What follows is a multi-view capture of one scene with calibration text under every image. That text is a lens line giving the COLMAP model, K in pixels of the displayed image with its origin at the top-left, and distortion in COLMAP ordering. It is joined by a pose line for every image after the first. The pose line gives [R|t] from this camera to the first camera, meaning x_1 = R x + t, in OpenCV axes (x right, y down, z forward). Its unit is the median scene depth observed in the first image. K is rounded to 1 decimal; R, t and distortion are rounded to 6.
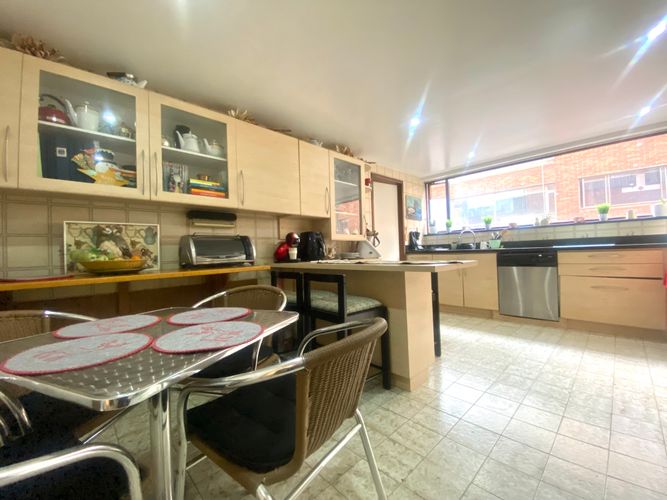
lens RADIAL K [[274.9, 0, 333.5], [0, 274.9, 250.0], [0, 0, 1]] dist [0.018985, -0.020775]
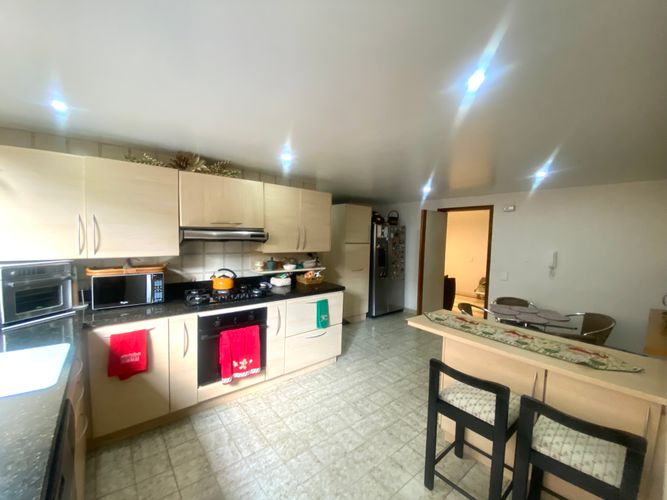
lens RADIAL K [[274.9, 0, 333.5], [0, 274.9, 250.0], [0, 0, 1]] dist [0.018985, -0.020775]
pose [[-0.997429, -0.001518, 0.071642, 0.629399], [0.001319, 0.999217, 0.039544, -0.272051], [-0.071646, 0.039537, -0.996646, 1.871773]]
